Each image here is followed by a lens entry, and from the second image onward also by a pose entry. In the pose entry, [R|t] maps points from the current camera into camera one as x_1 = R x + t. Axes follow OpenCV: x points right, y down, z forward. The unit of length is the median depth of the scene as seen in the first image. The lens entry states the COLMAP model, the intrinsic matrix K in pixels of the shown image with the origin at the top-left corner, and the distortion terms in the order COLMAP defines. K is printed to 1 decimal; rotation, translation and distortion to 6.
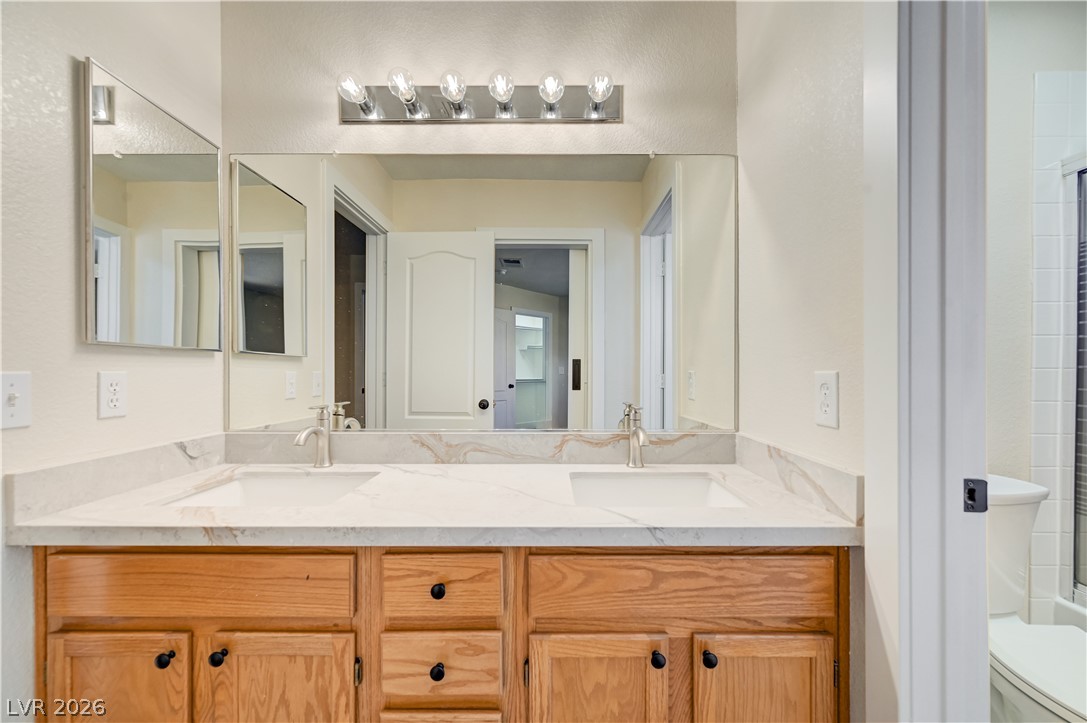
lens RADIAL K [[436.4, 0, 541.5], [0, 436.4, 367.1], [0, 0, 1]] dist [-0.002945, 0.001350]
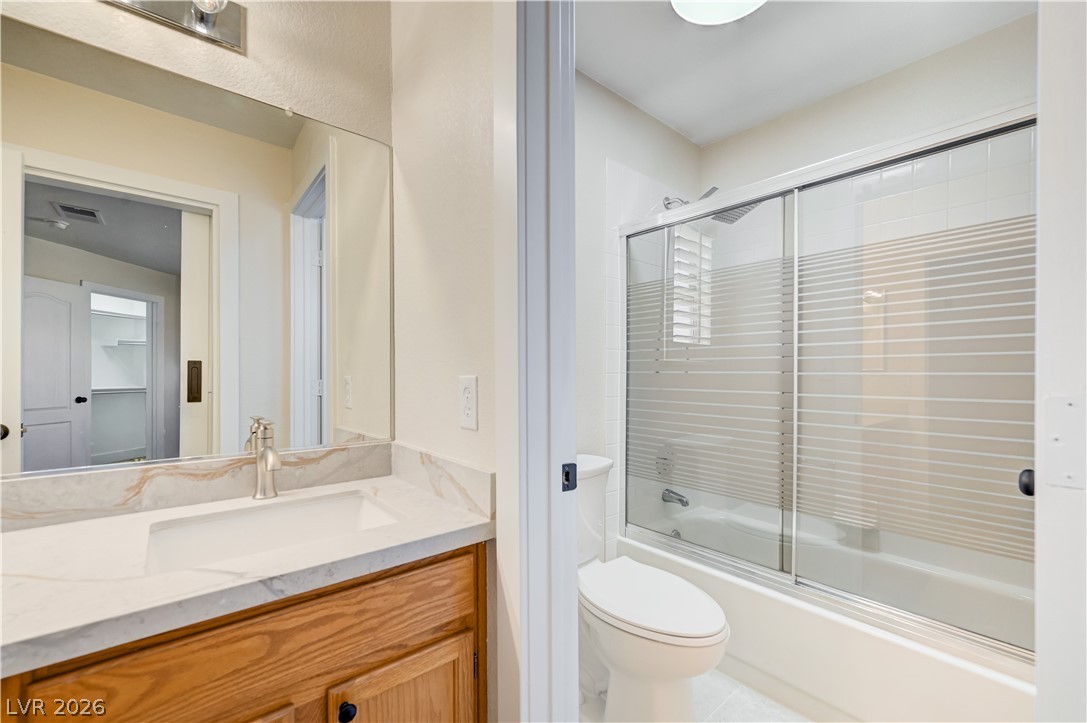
lens RADIAL K [[457.0, 0, 550.3], [0, 457.0, 364.4], [0, 0, 1]] dist [0.000807, 0.000489]
pose [[0.754908, 0.012876, 0.655704, 0.068707], [-0.001948, 0.999847, -0.017391, 0.000579], [-0.655828, 0.011852, 0.754817, 0.038604]]
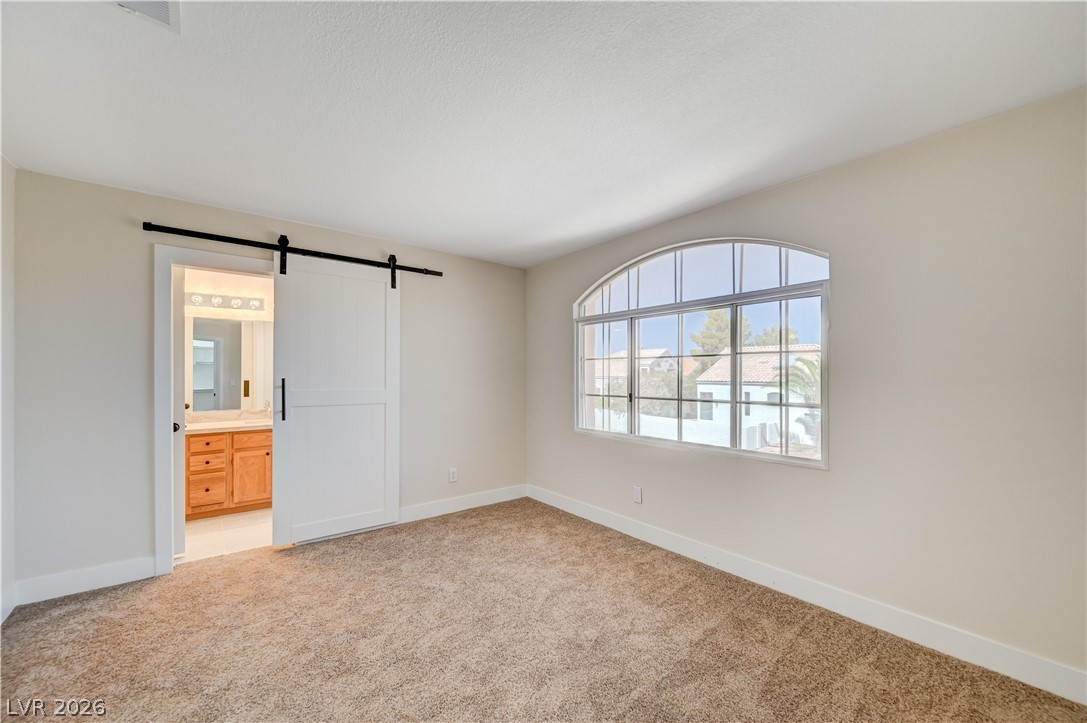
lens RADIAL K [[436.4, 0, 549.3], [0, 436.4, 369.3], [0, 0, 1]] dist [-0.002945, 0.001350]
pose [[0.773627, -0.002441, 0.633636, -0.256256], [0.003583, 0.999993, -0.000523, -0.151379], [-0.633631, 0.002675, 0.773631, -3.263075]]
